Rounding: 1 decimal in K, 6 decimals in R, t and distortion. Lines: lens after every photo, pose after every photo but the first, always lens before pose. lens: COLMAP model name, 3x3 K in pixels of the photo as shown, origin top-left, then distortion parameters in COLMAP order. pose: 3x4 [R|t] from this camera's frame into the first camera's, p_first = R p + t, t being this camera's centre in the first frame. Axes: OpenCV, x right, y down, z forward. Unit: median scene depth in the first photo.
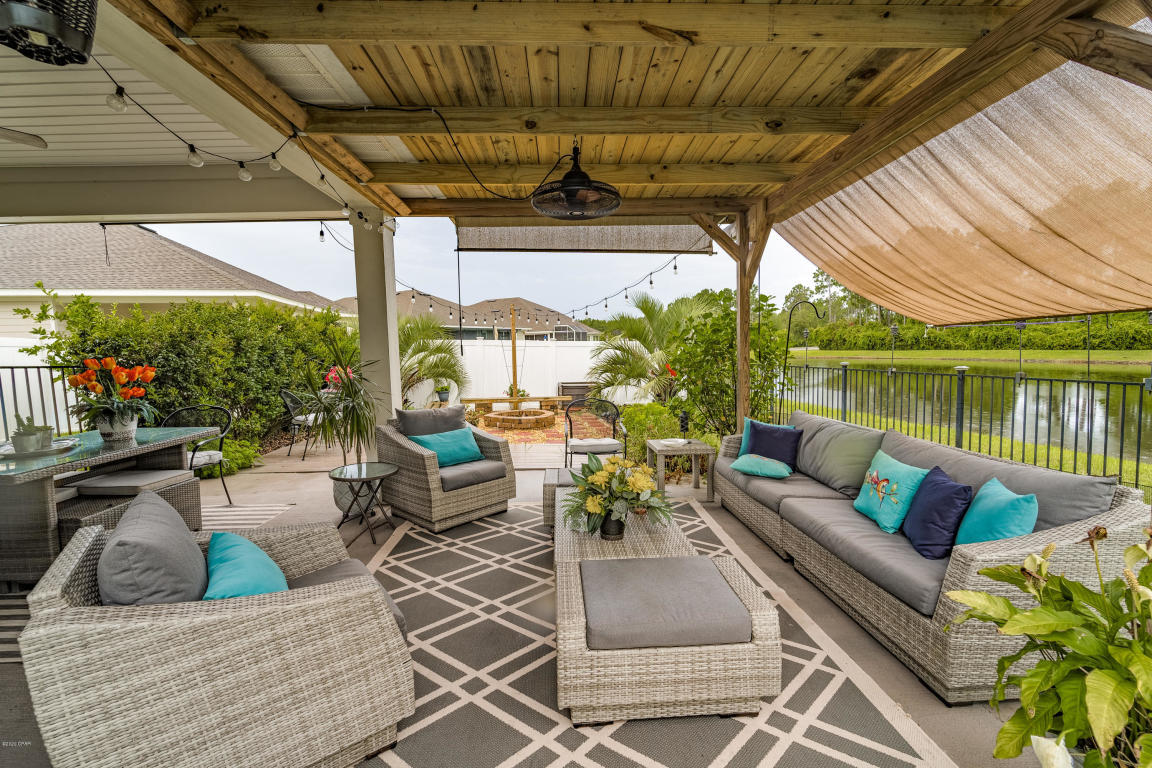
lens RADIAL K [[475.0, 0, 580.1], [0, 475.0, 381.4], [0, 0, 1]] dist [0.002705, 0.000100]
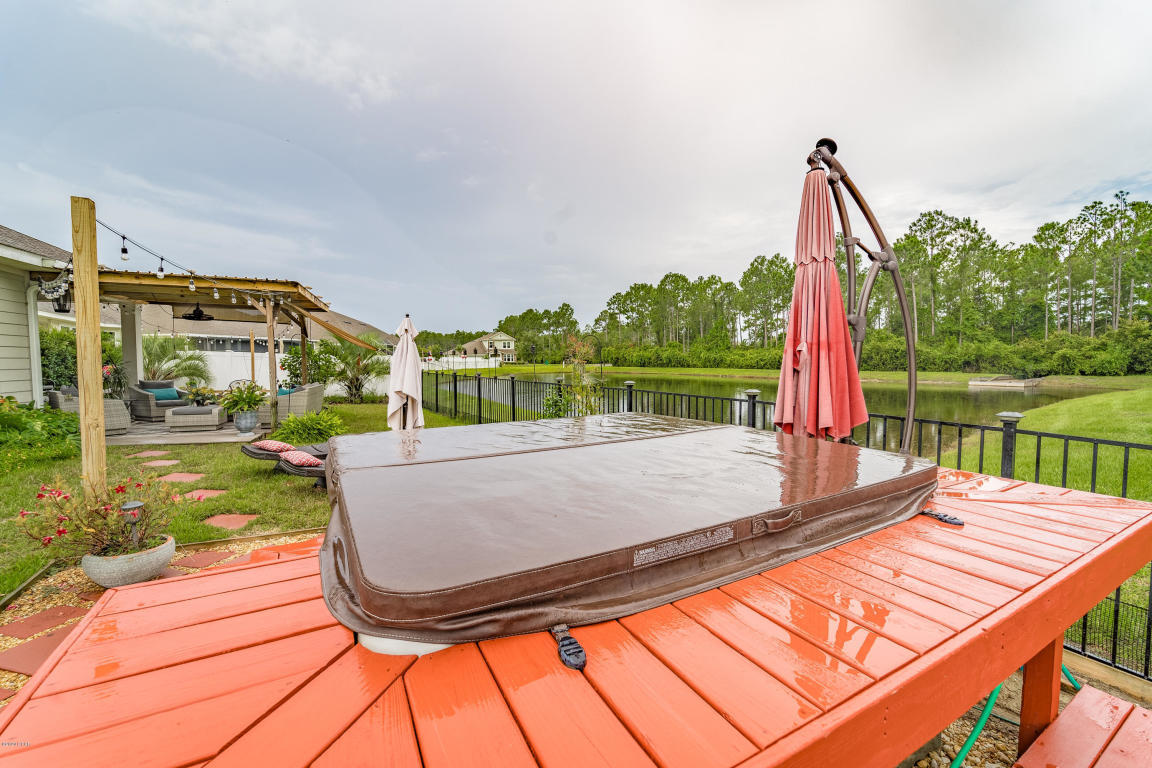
lens RADIAL K [[475.0, 0, 580.1], [0, 475.0, 381.4], [0, 0, 1]] dist [0.002705, 0.000100]
pose [[0.948597, 0.008941, 0.316361, 0.396296], [0.000380, 0.999568, -0.029389, 0.052627], [-0.316487, 0.027999, 0.948183, -0.821712]]
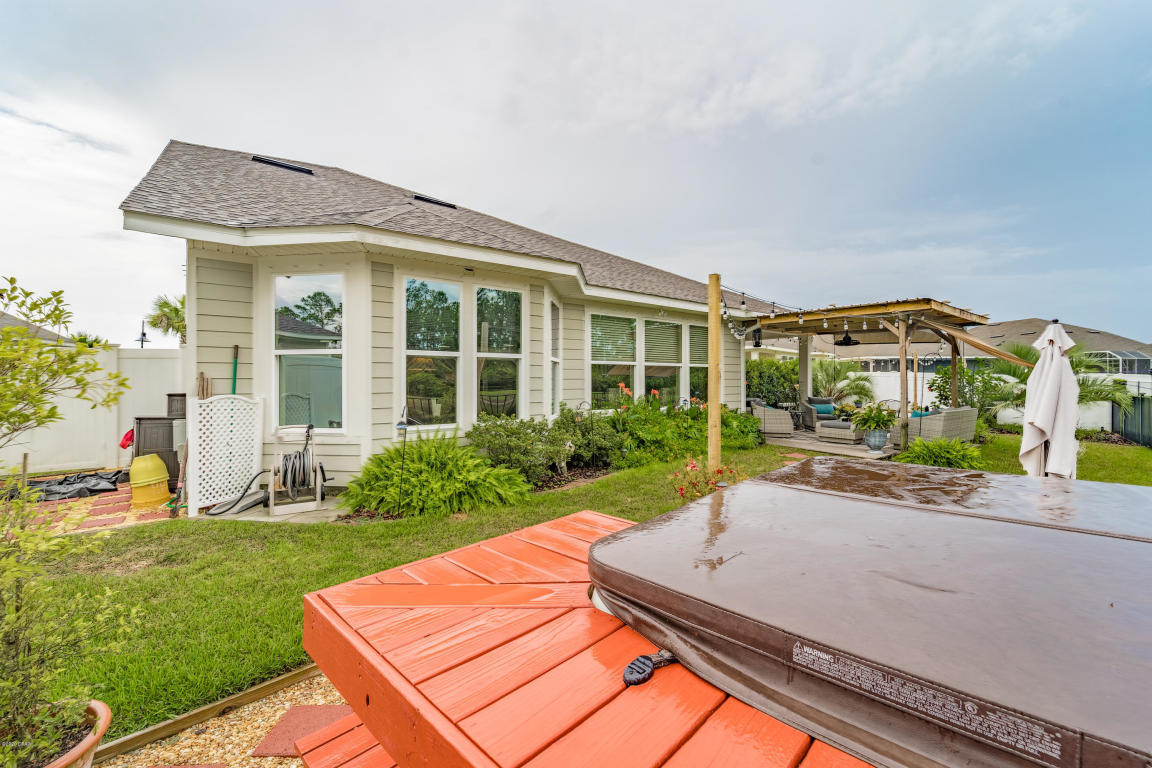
lens RADIAL K [[470.8, 0, 570.2], [0, 470.8, 388.7], [0, 0, 1]] dist [0.001920, -0.000085]
pose [[0.574858, 0.039034, -0.817321, 0.480943], [-0.071924, 0.997406, -0.002953, 0.048055], [0.815086, 0.060482, 0.576175, -0.803558]]
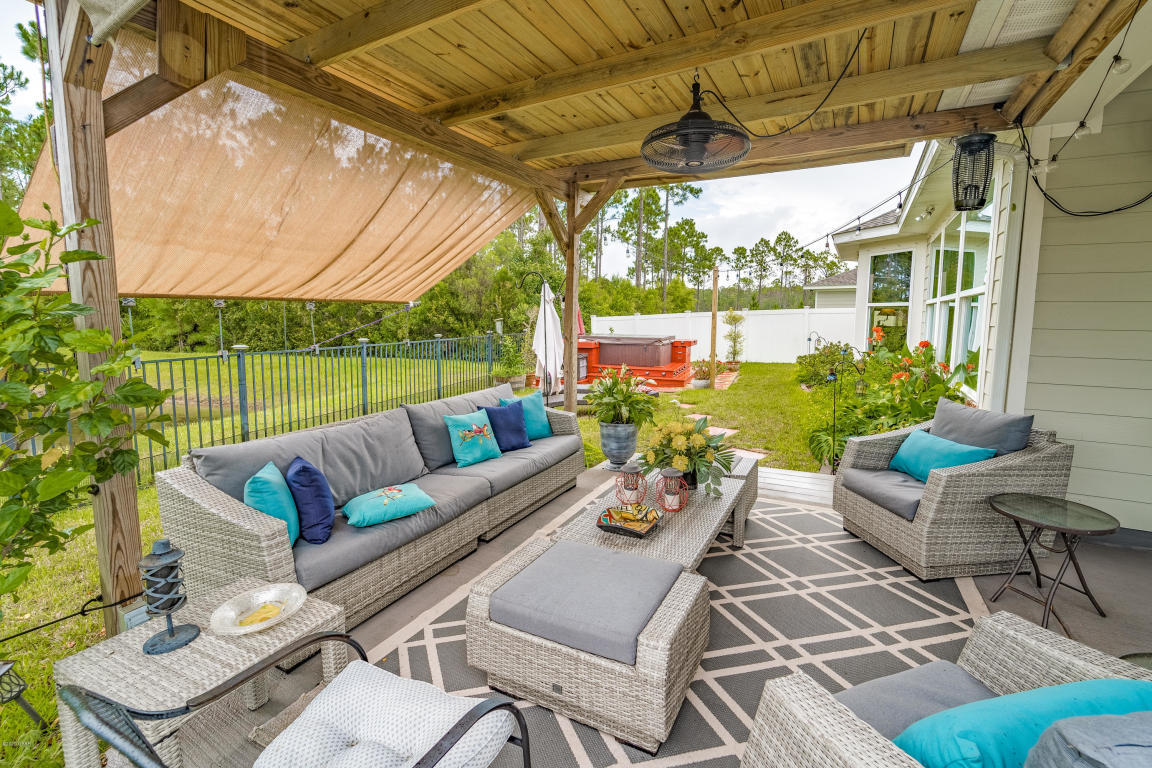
lens RADIAL K [[501.5, 0, 600.2], [0, 501.5, 368.8], [0, 0, 1]] dist [0.014749, -0.000021]
pose [[-0.874810, -0.035353, 0.483175, -0.084440], [0.045665, 0.986876, 0.154887, -0.041226], [-0.482309, 0.157560, -0.861715, 0.530398]]
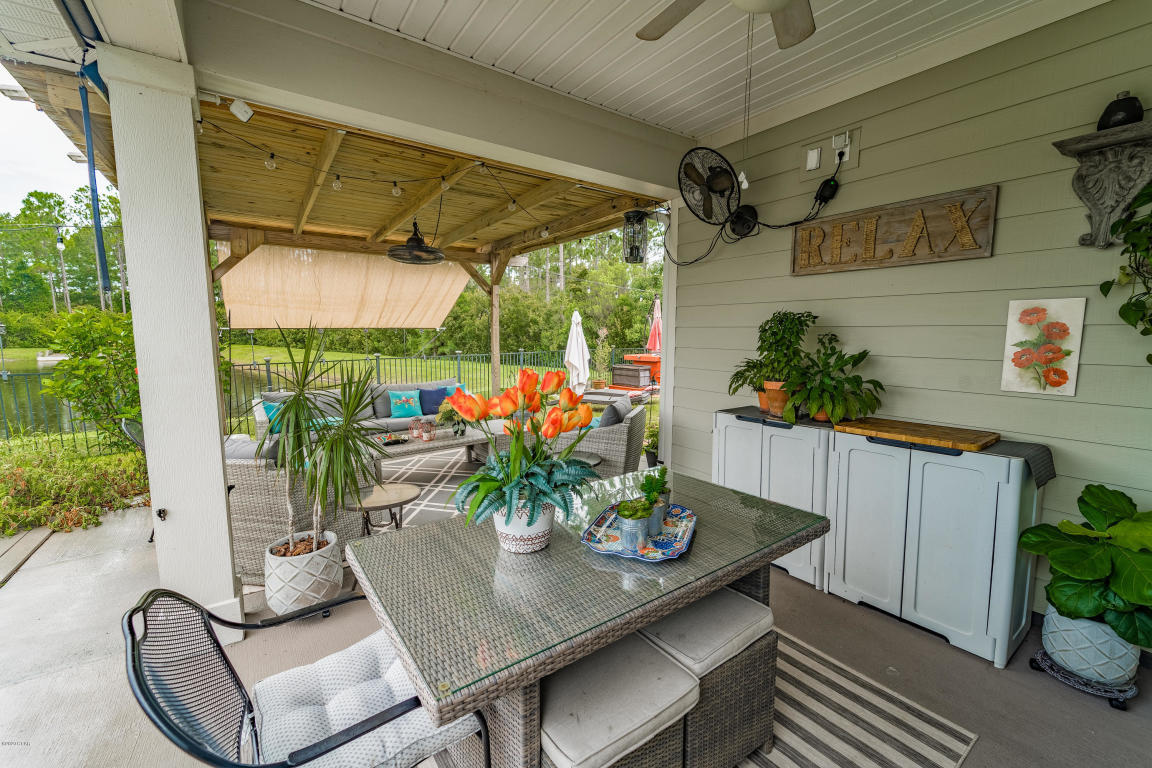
lens RADIAL K [[468.1, 0, 579.2], [0, 468.1, 384.3], [0, 0, 1]] dist [-0.000923, -0.000161]
pose [[-0.555133, -0.070378, 0.828779, -0.474188], [0.070375, 0.988867, 0.131110, -0.030751], [-0.828779, 0.131109, -0.544000, 0.412544]]
